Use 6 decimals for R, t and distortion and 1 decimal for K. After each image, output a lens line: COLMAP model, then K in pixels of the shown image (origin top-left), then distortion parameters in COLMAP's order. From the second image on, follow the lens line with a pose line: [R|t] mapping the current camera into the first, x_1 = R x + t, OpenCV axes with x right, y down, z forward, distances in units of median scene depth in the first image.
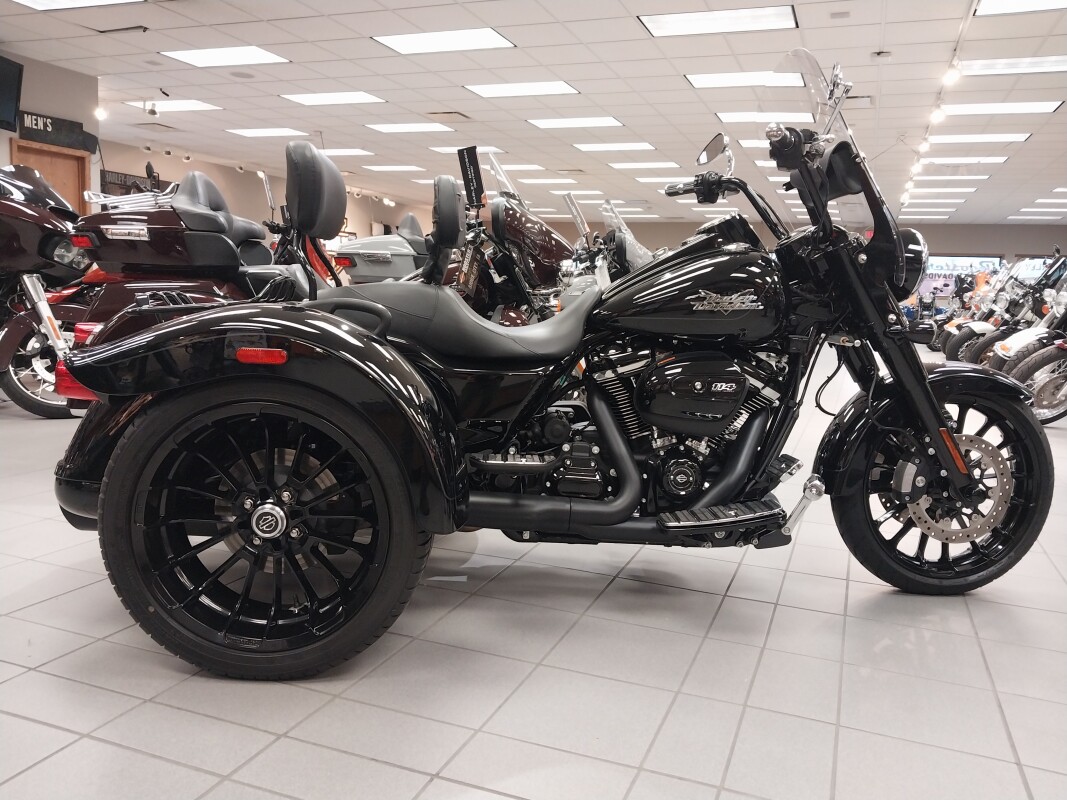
lens RADIAL K [[852.3, 0, 516.4], [0, 852.3, 400.2], [0, 0, 1]] dist [0.026721, -0.006174]
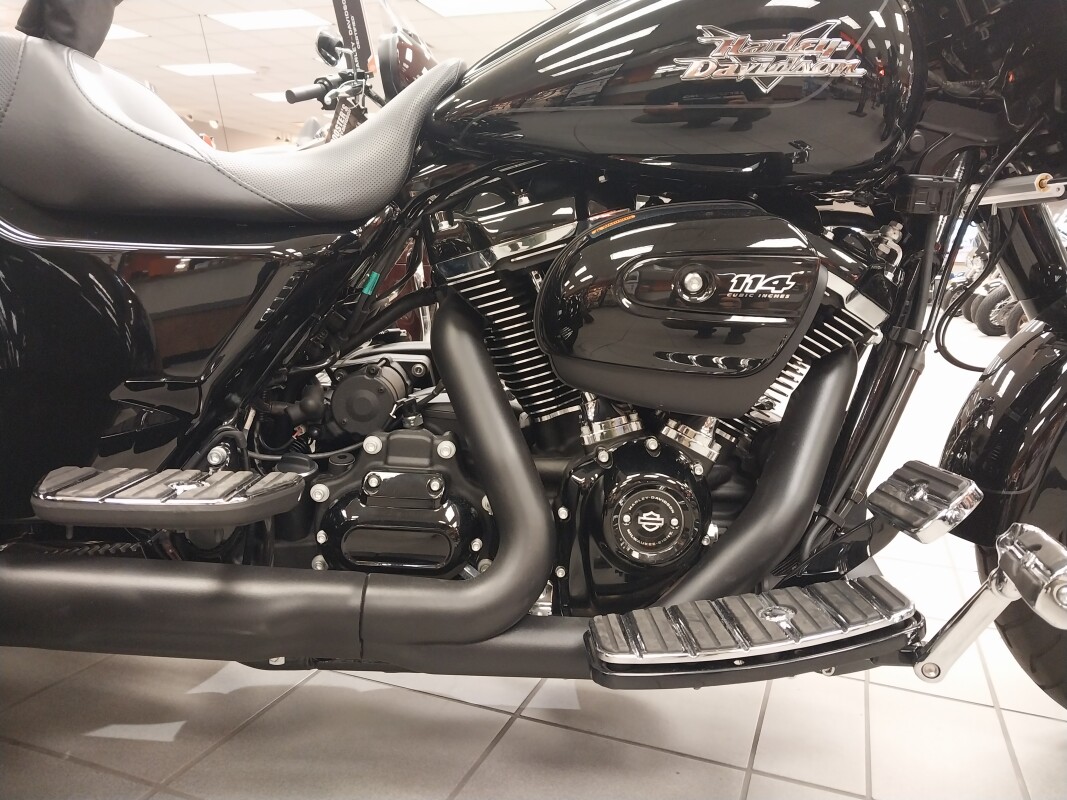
lens RADIAL K [[841.2, 0, 534.7], [0, 841.2, 396.0], [0, 0, 1]] dist [0.005687, -0.009930]
pose [[0.999660, -0.003353, 0.025858, 0.126716], [0.002677, 0.999655, 0.026132, 0.022162], [-0.025937, -0.026054, 0.999324, 0.597134]]
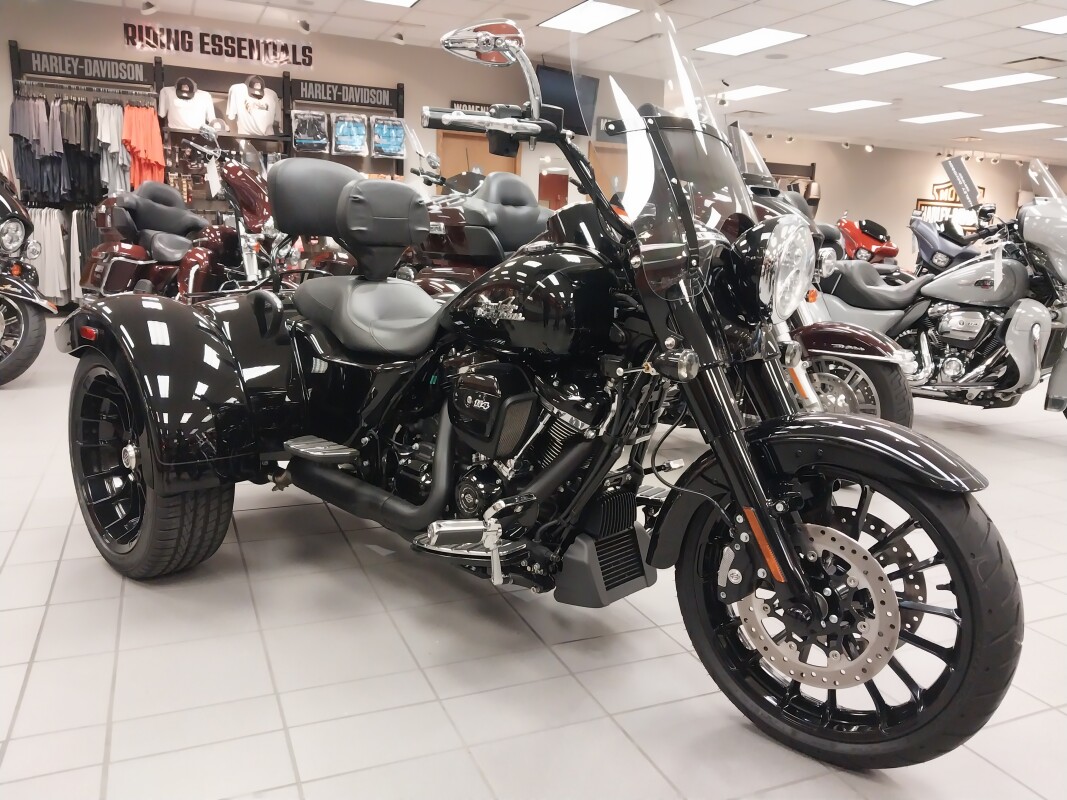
lens RADIAL K [[841.2, 0, 534.7], [0, 841.2, 396.0], [0, 0, 1]] dist [0.005687, -0.009930]
pose [[0.713550, 0.121268, -0.690030, 0.832438], [-0.101862, 0.992398, 0.069073, -0.086009], [0.693160, 0.021001, 0.720478, 0.386199]]
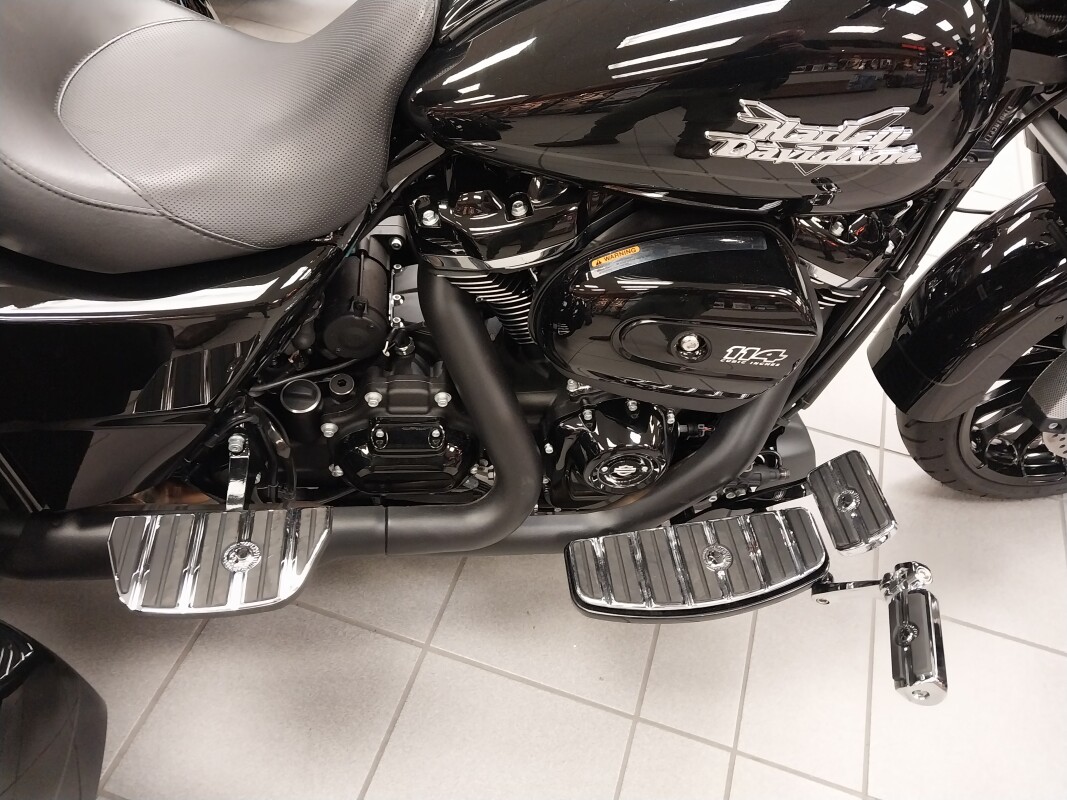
lens RADIAL K [[858.6, 0, 518.5], [0, 858.6, 381.2], [0, 0, 1]] dist [0.008348, -0.001431]
pose [[0.996585, -0.045881, 0.068655, 0.103700], [-0.012840, 0.735210, 0.677718, -0.251046], [-0.081570, -0.676285, 0.732110, 0.676243]]
